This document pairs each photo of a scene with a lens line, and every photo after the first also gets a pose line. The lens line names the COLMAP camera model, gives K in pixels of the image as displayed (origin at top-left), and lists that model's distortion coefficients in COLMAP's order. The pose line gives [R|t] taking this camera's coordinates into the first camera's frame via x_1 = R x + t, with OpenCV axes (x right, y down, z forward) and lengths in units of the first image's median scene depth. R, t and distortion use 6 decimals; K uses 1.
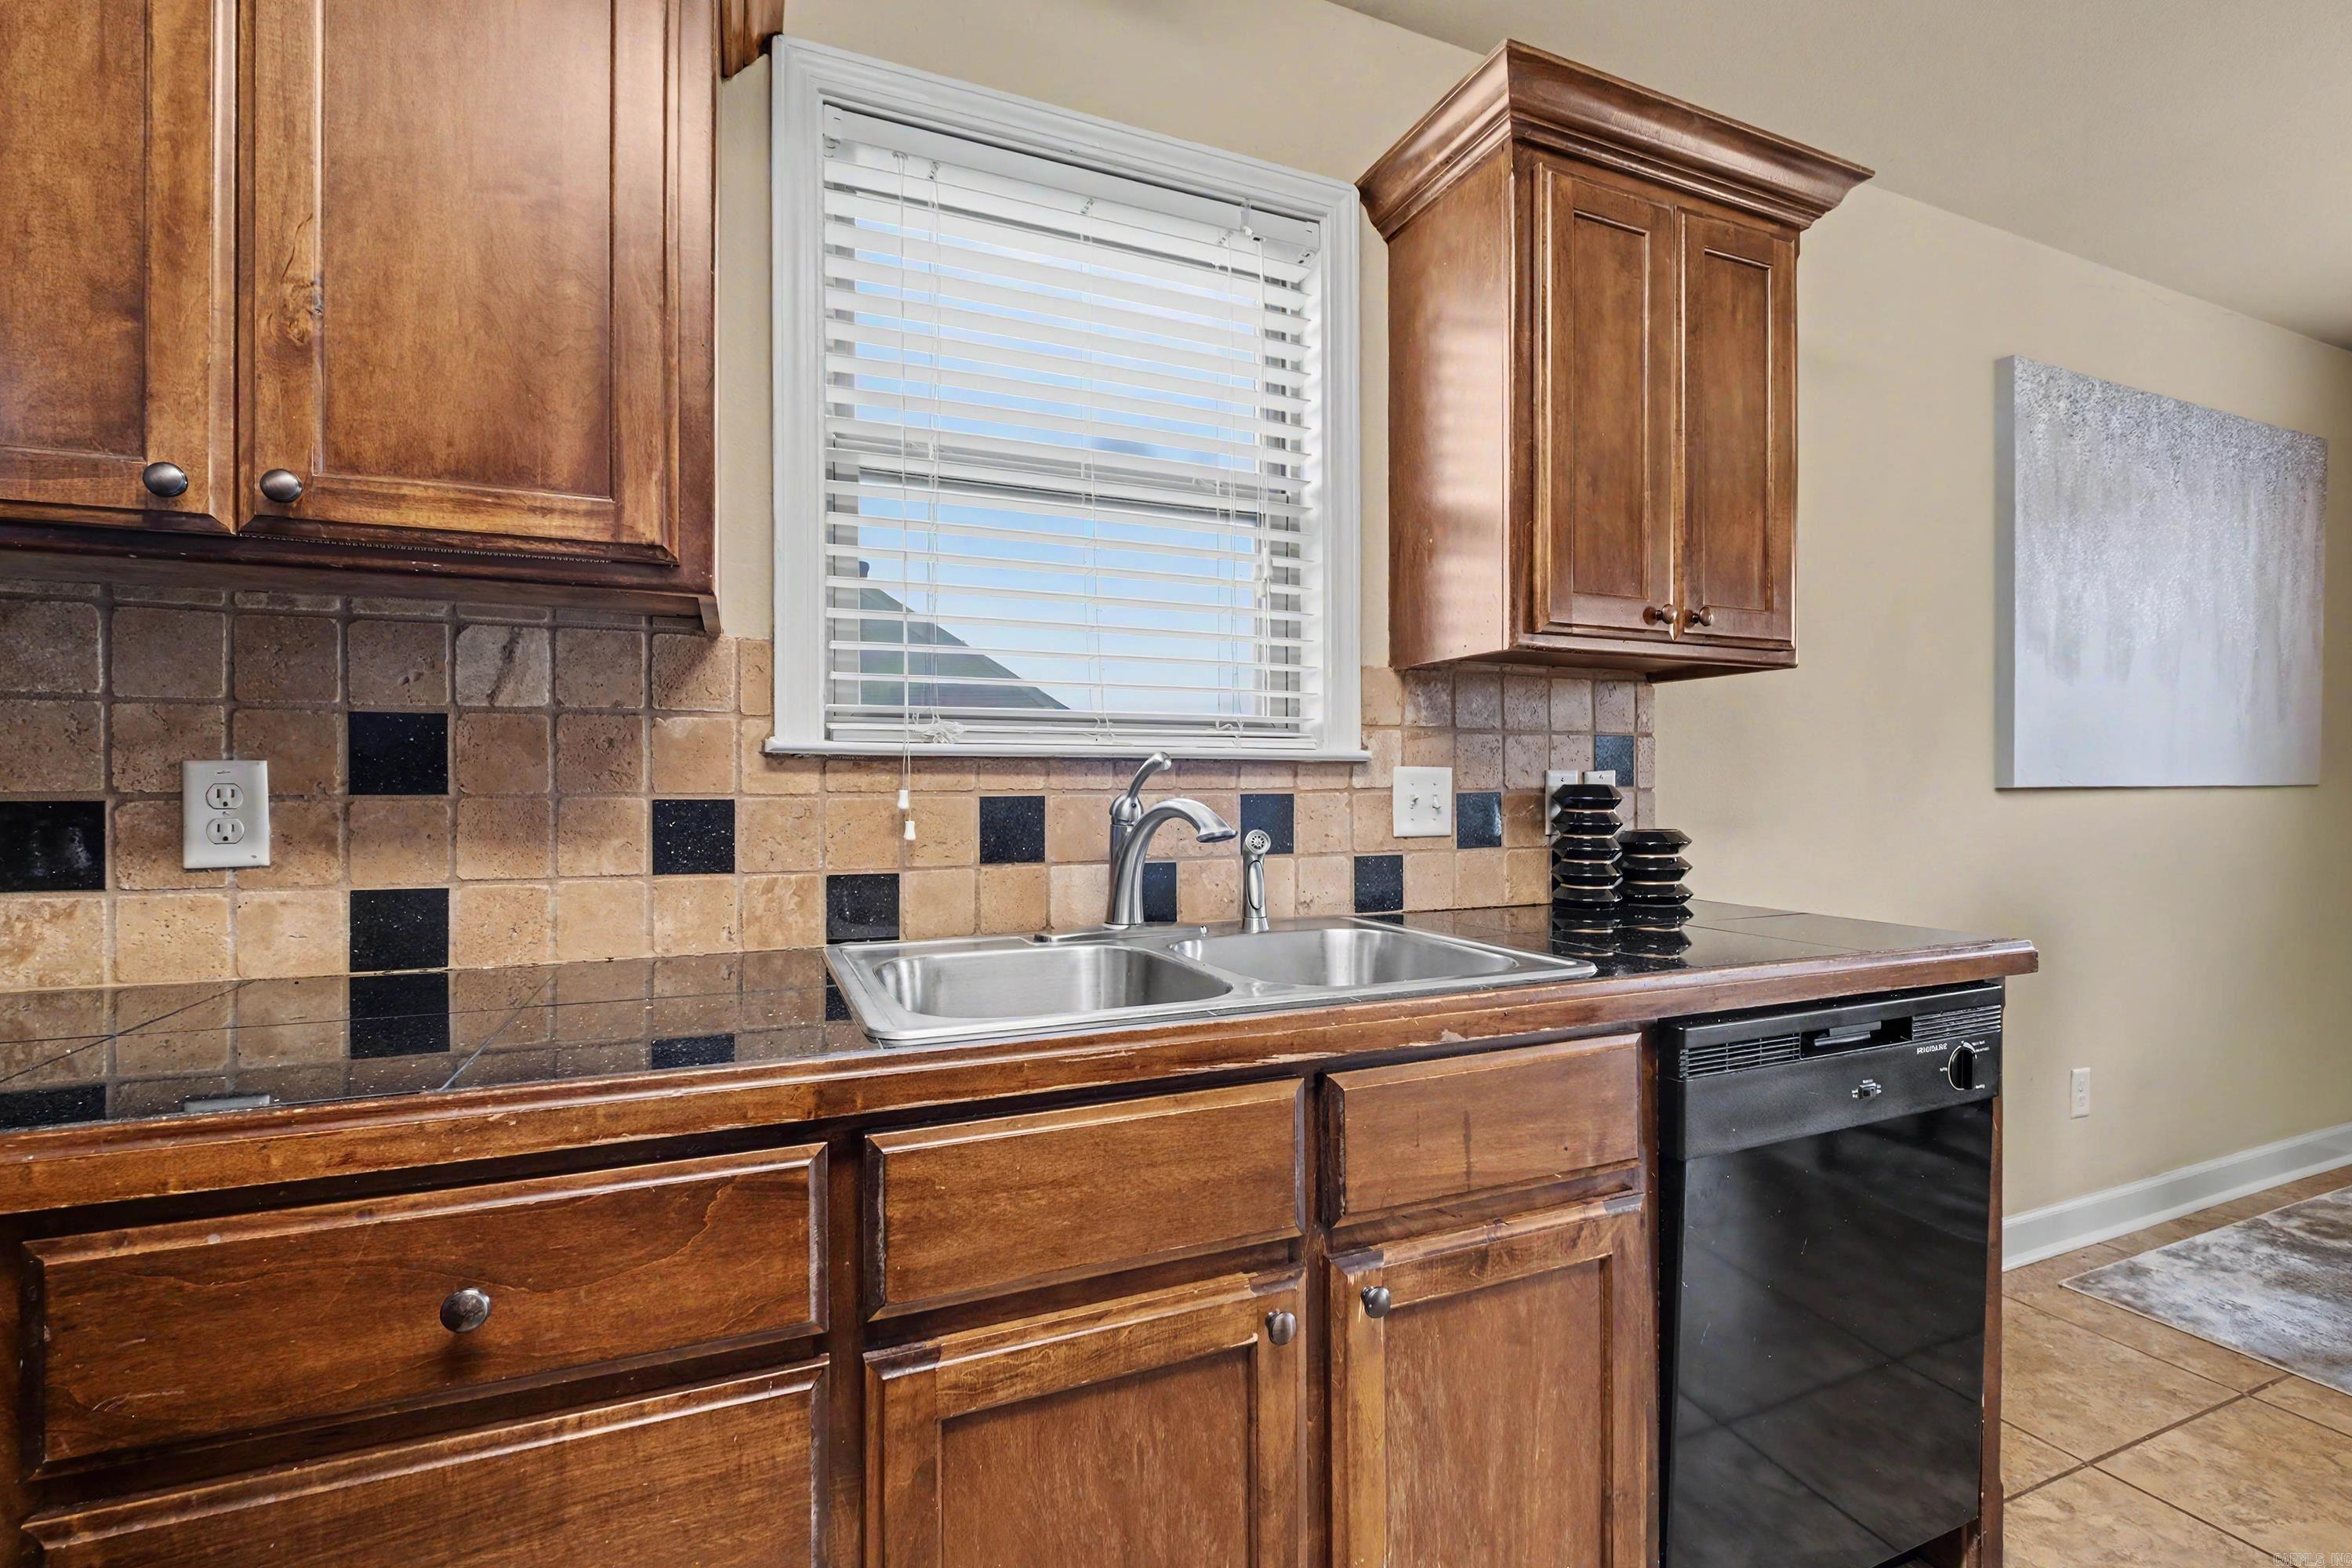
lens RADIAL K [[1034.5, 0, 1169.9], [0, 1034.5, 771.8], [0, 0, 1]] dist [-0.014032, 0.000148]
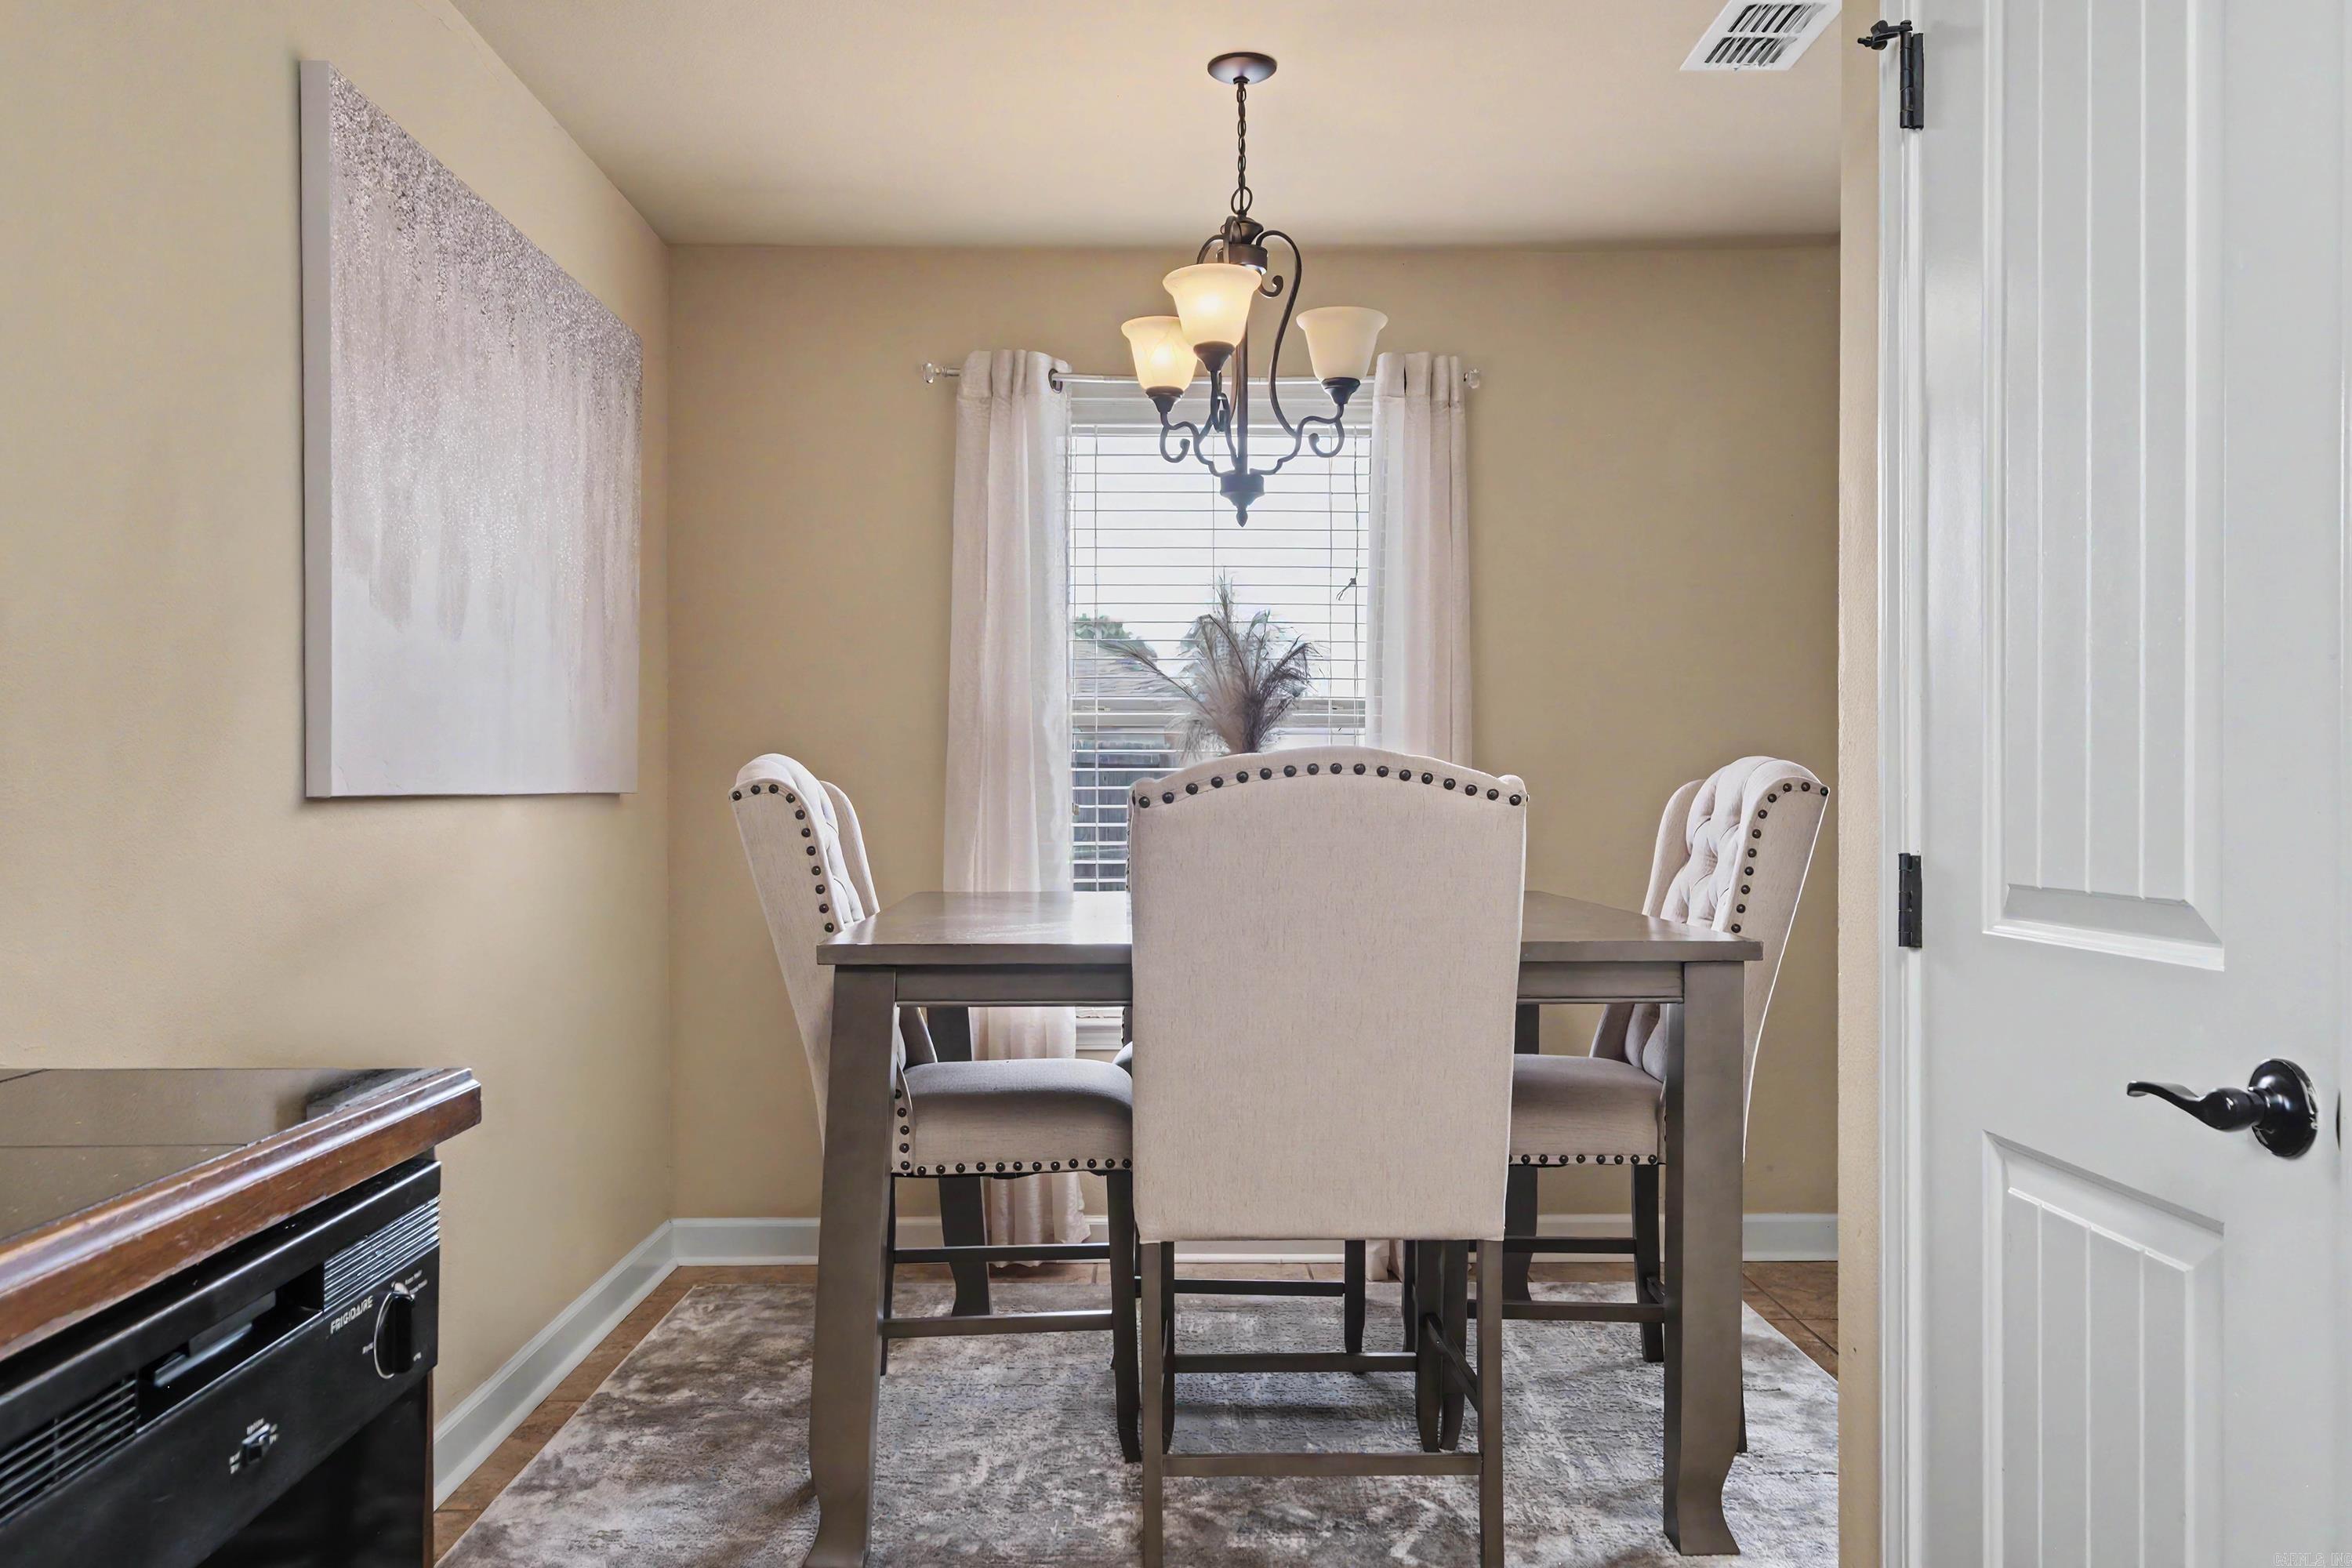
lens RADIAL K [[1802.6, 0, 1171.9], [0, 1802.6, 810.8], [0, 0, 1]] dist [0.005892, 0.005615]
pose [[0.371987, -0.010479, 0.928179, 0.037821], [-0.009058, 0.999848, 0.014918, 0.003140], [-0.928194, -0.013957, 0.371835, 0.157860]]
